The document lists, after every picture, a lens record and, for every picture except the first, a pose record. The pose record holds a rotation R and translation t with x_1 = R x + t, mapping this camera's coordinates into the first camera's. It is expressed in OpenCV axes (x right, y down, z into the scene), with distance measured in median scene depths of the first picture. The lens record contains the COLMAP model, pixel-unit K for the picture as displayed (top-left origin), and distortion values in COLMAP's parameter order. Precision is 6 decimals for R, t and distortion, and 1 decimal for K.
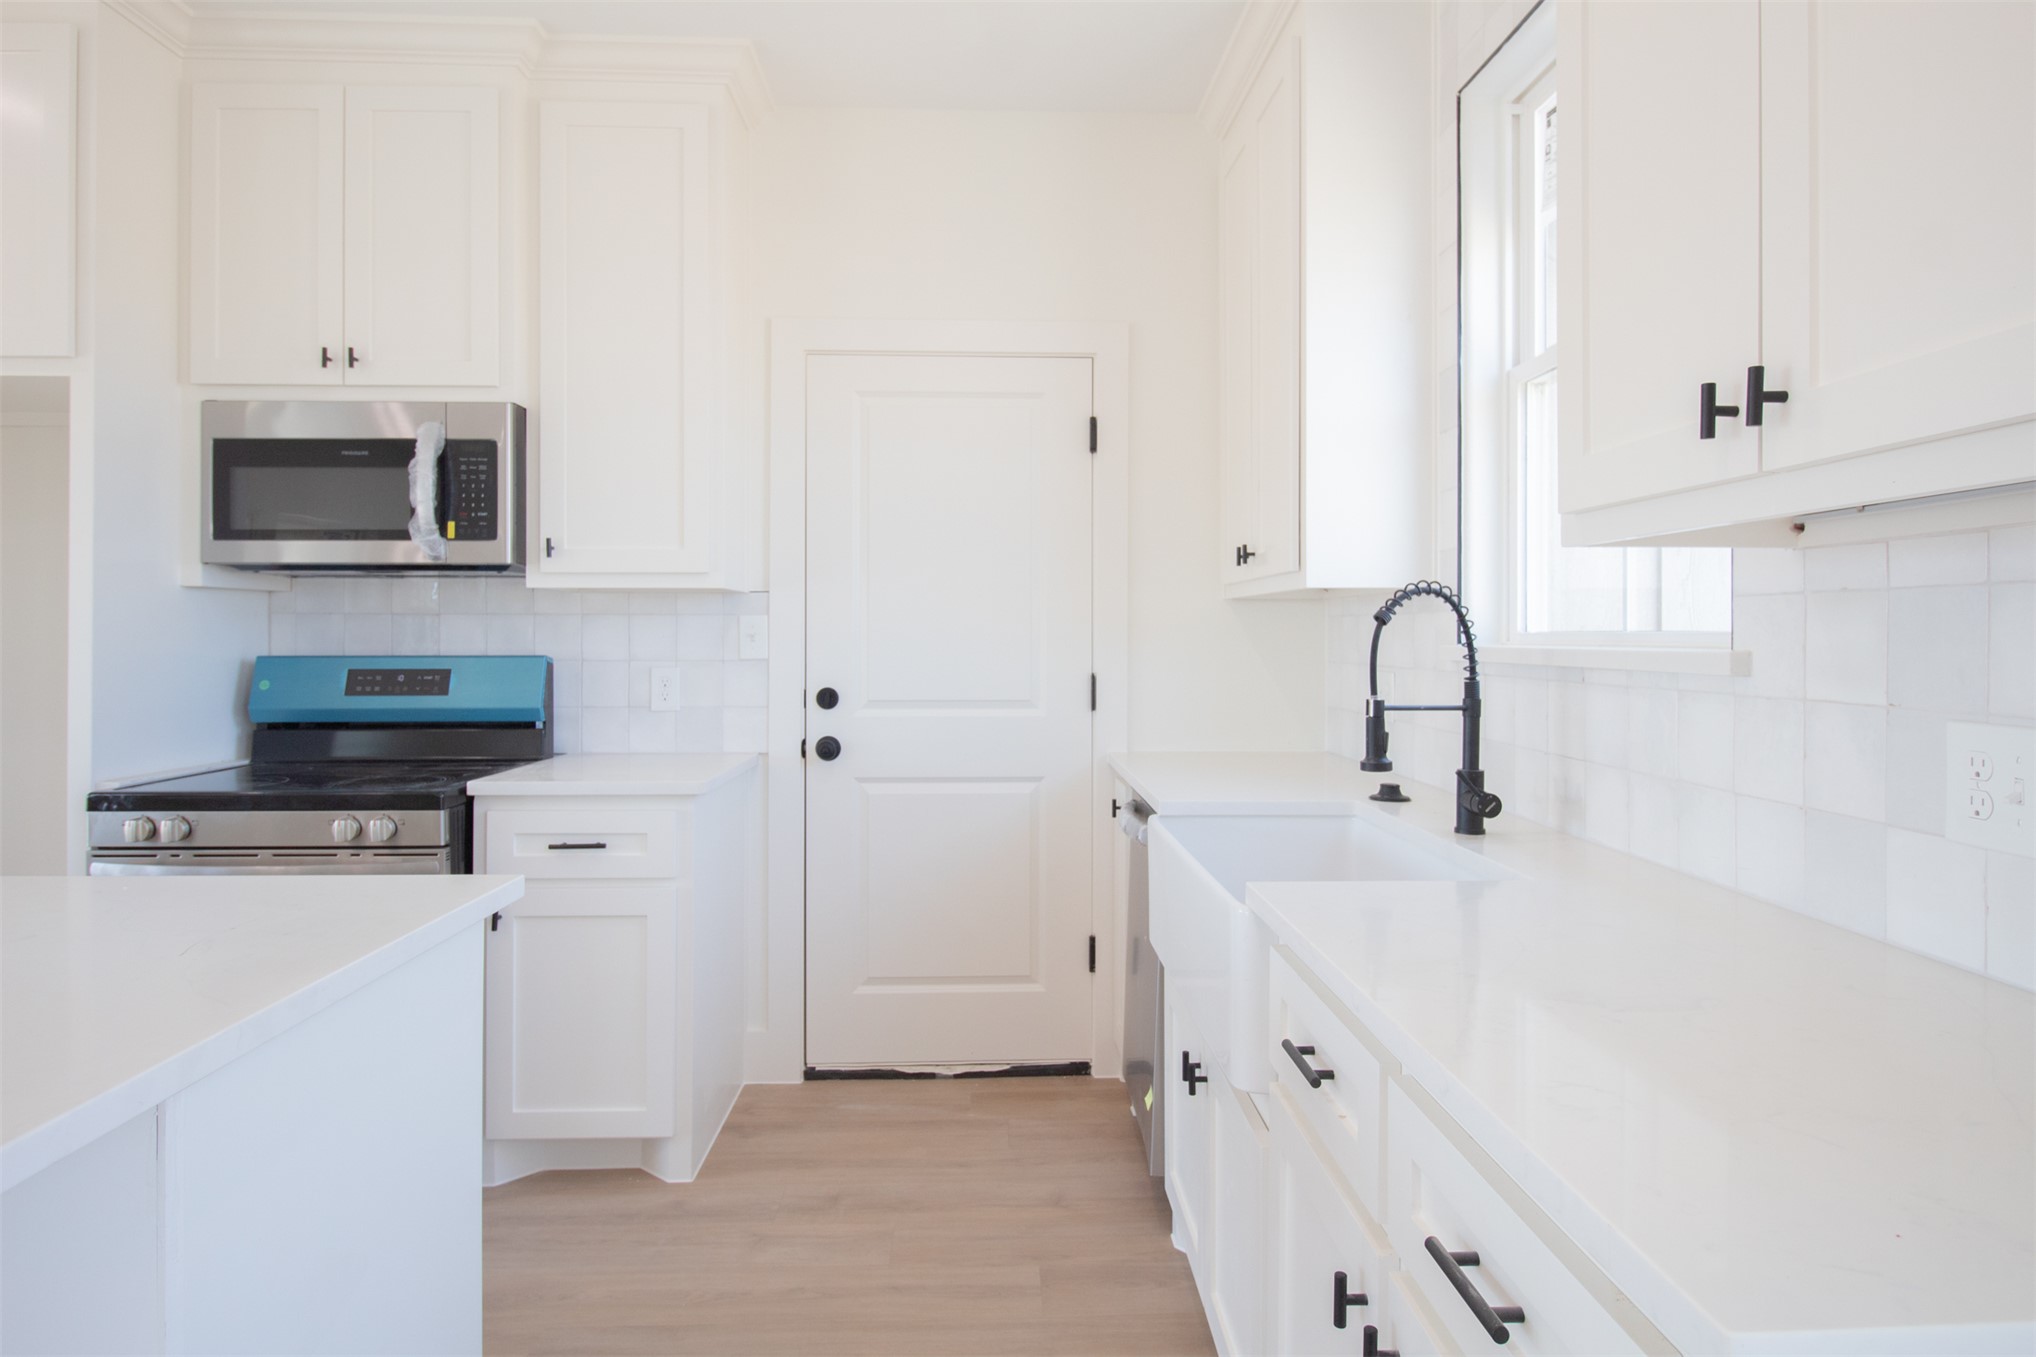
lens RADIAL K [[1171.1, 0, 1037.7], [0, 1171.1, 637.1], [0, 0, 1]] dist [0.005948, -0.012934]
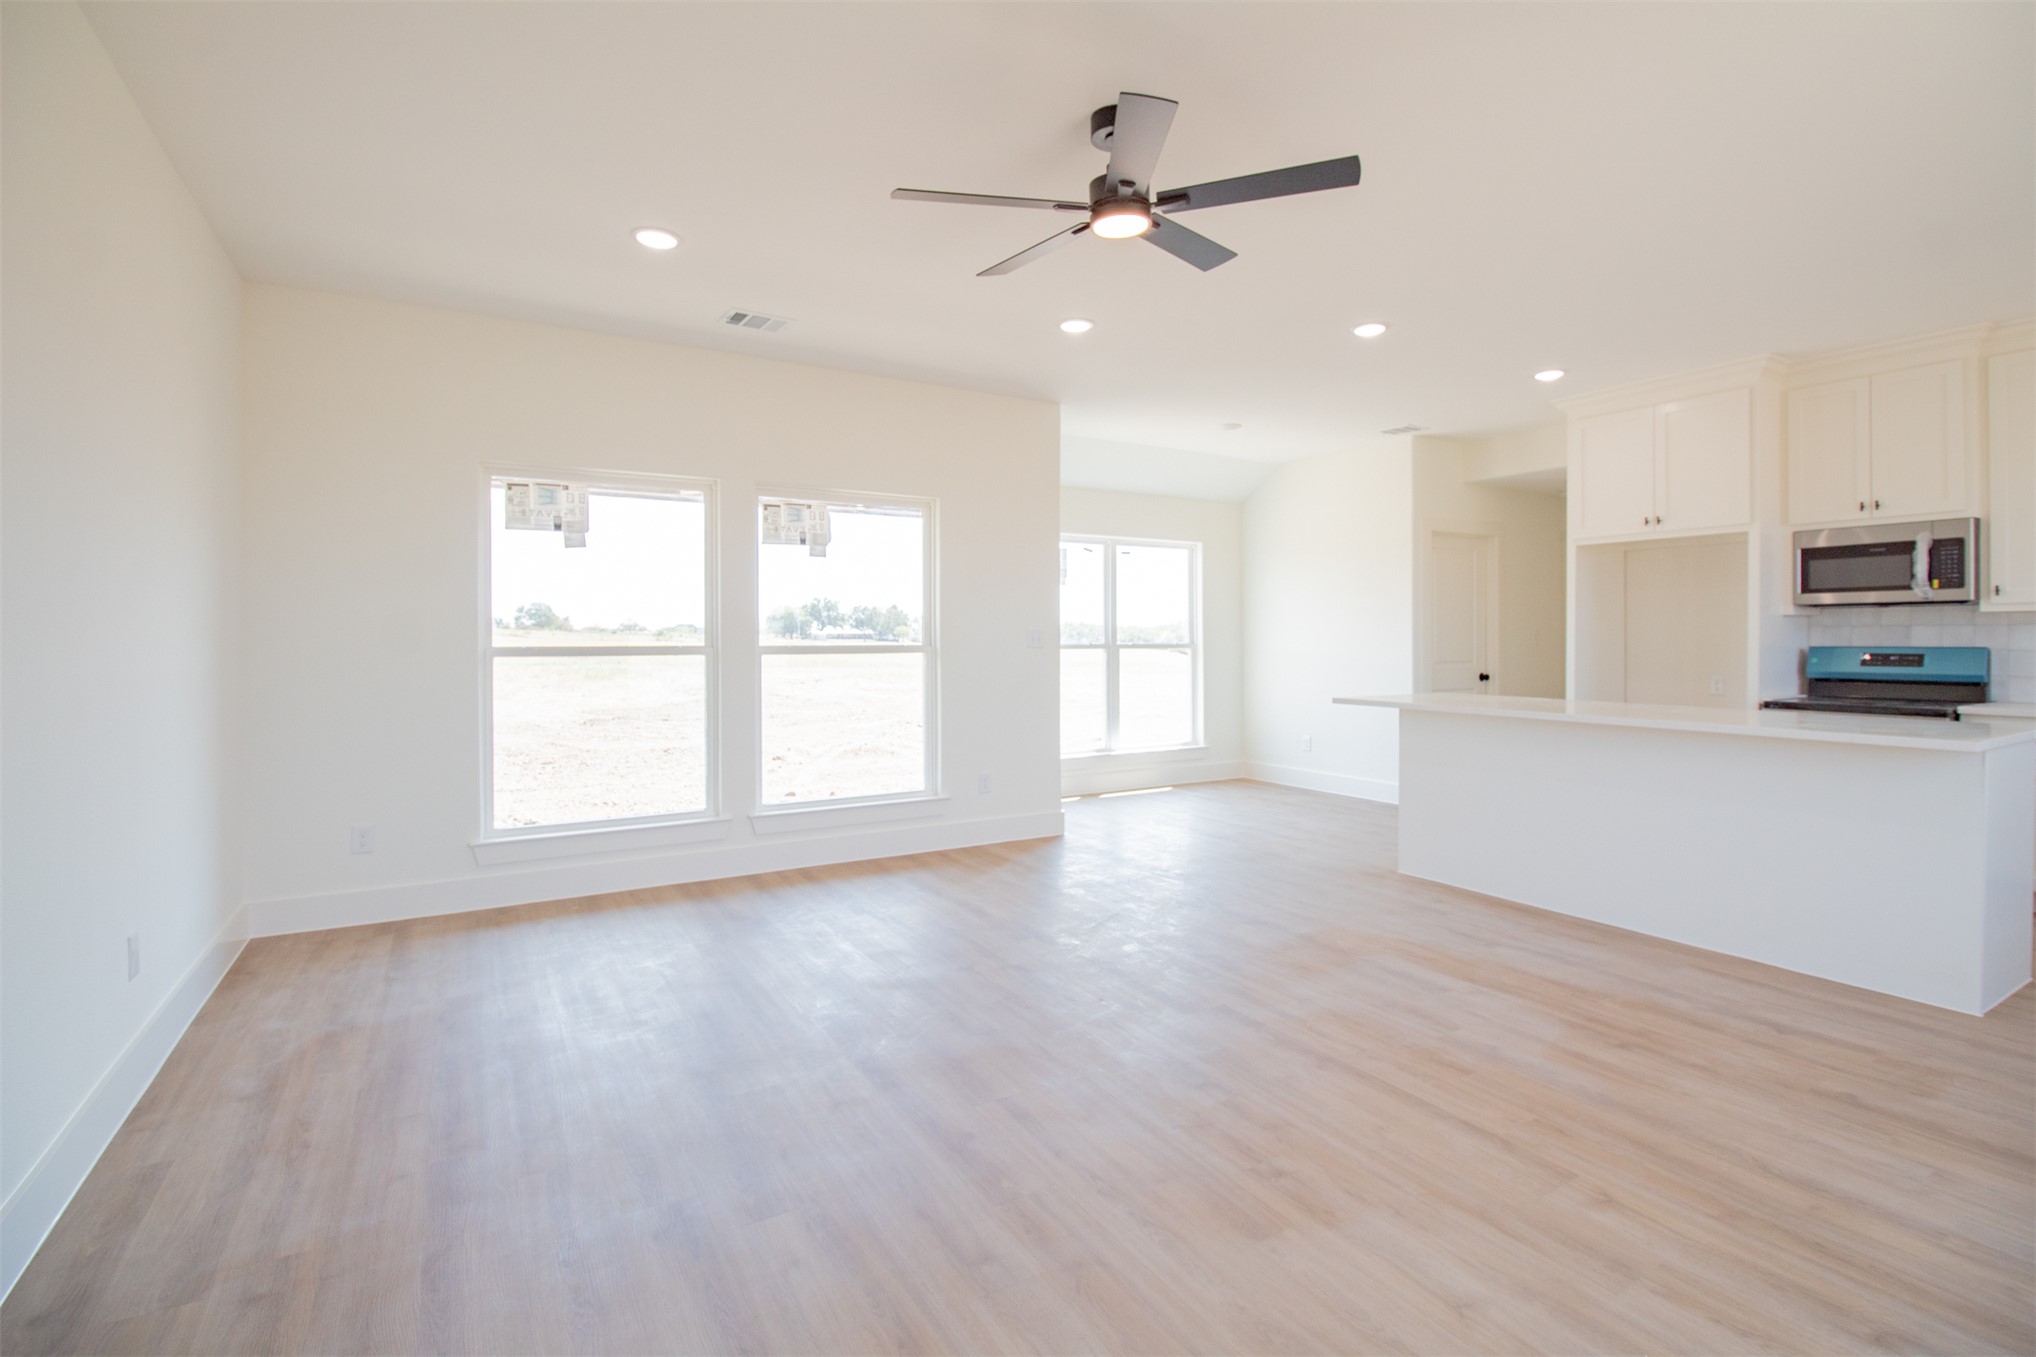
lens RADIAL K [[943.2, 0, 1039.3], [0, 943.2, 636.6], [0, 0, 1]] dist [-0.001219, -0.010616]
pose [[0.483086, -0.002374, -0.875570, 0.161915], [-0.000215, 0.999996, -0.002829, 0.004039], [0.875573, 0.001555, 0.483084, -1.140663]]
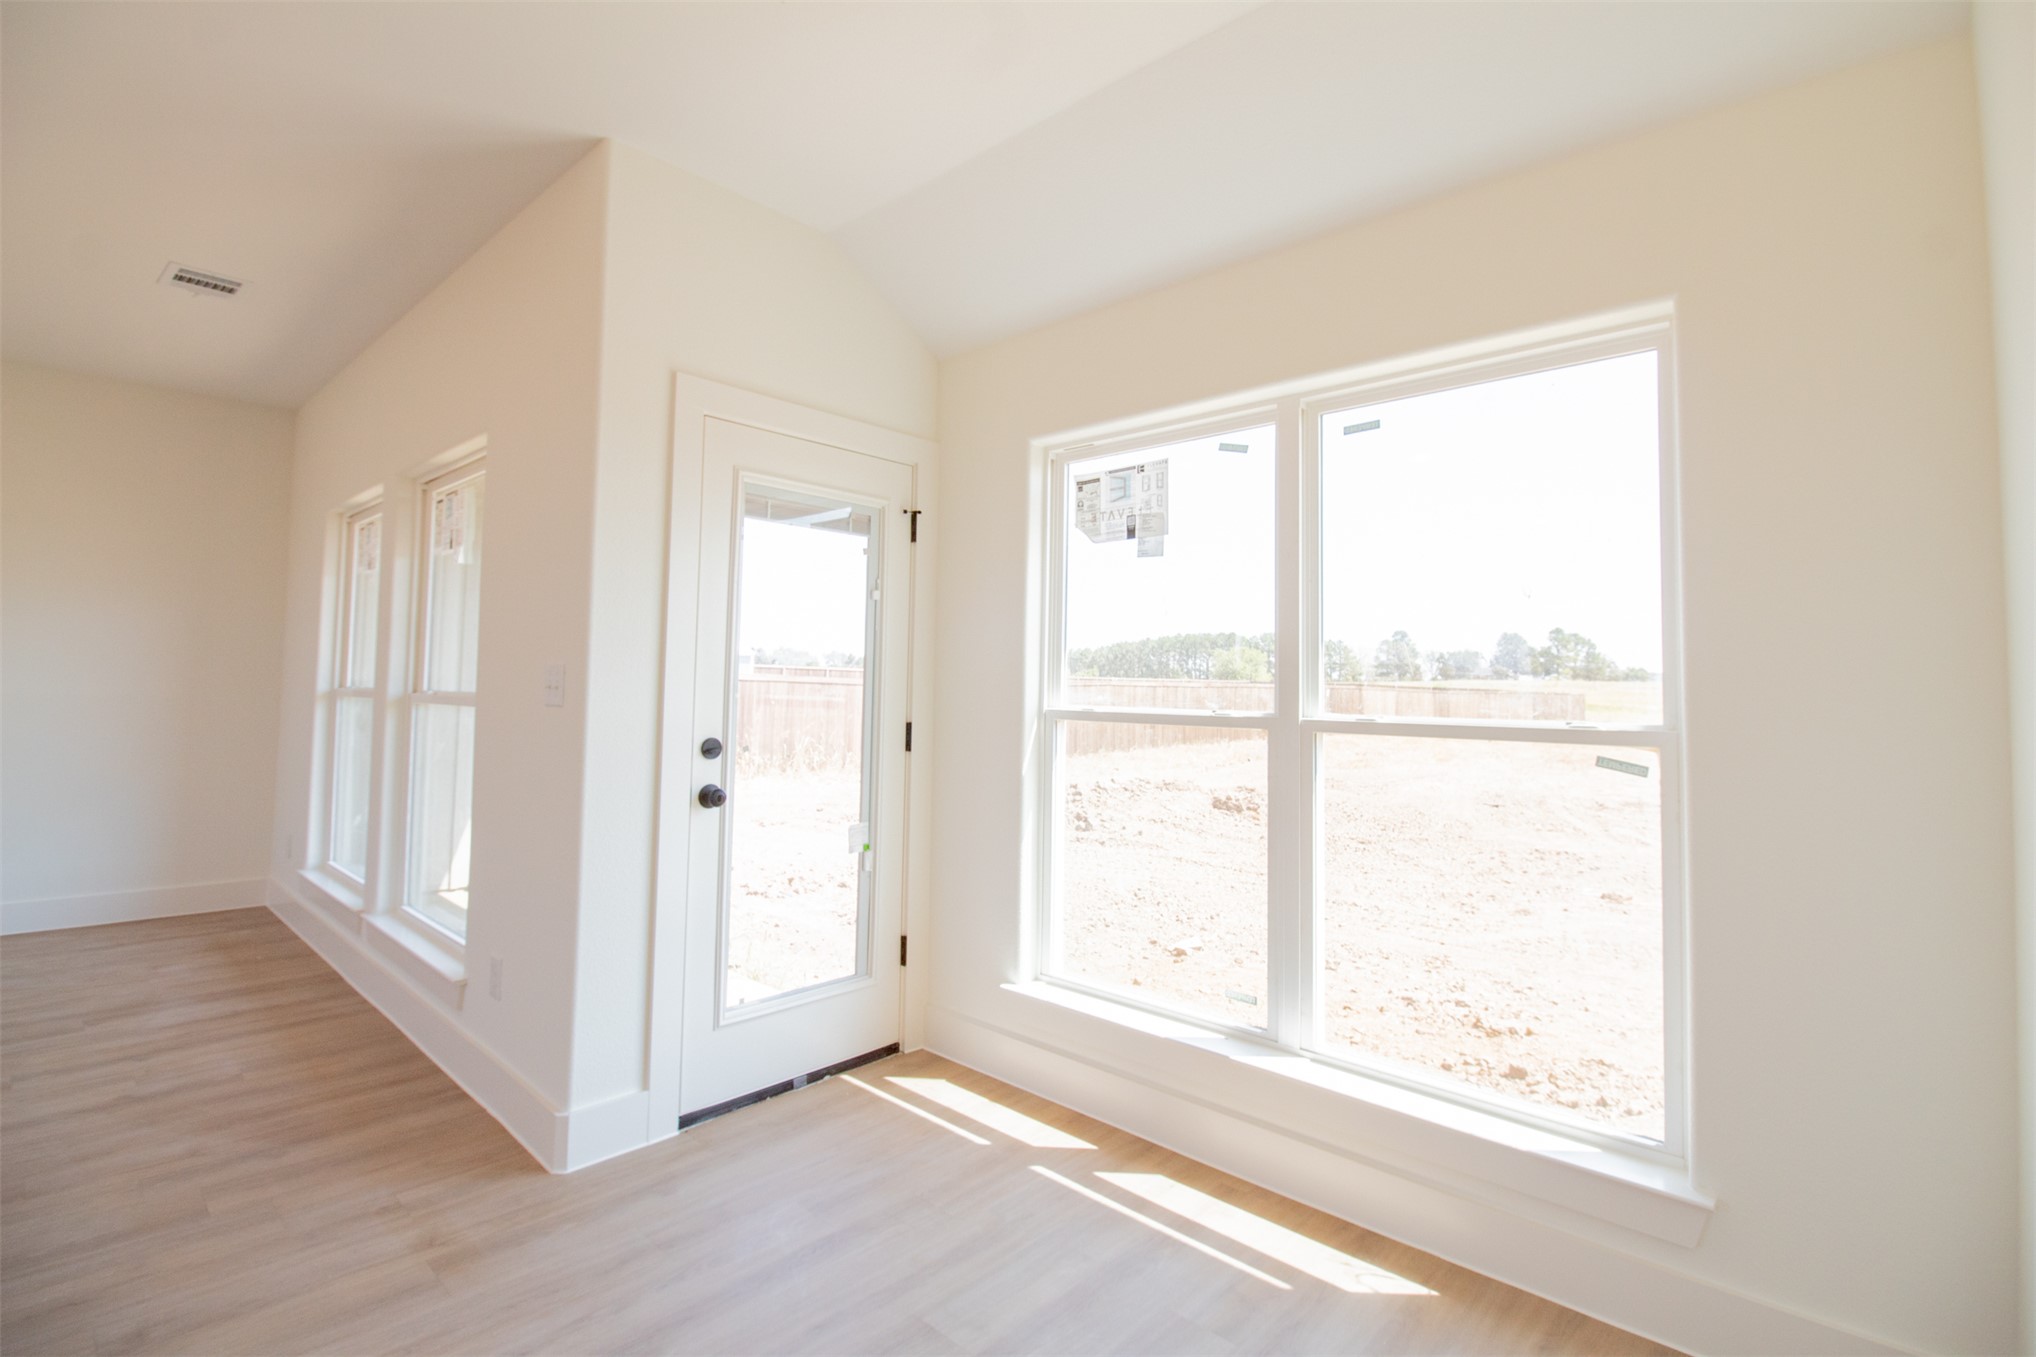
lens RADIAL K [[943.2, 0, 1031.6], [0, 943.2, 641.7], [0, 0, 1]] dist [-0.001219, -0.010616]
pose [[-0.703639, -0.047094, -0.708996, -1.349475], [-0.018511, 0.998678, -0.047964, -0.005902], [0.710317, -0.020625, -0.703580, 0.852254]]
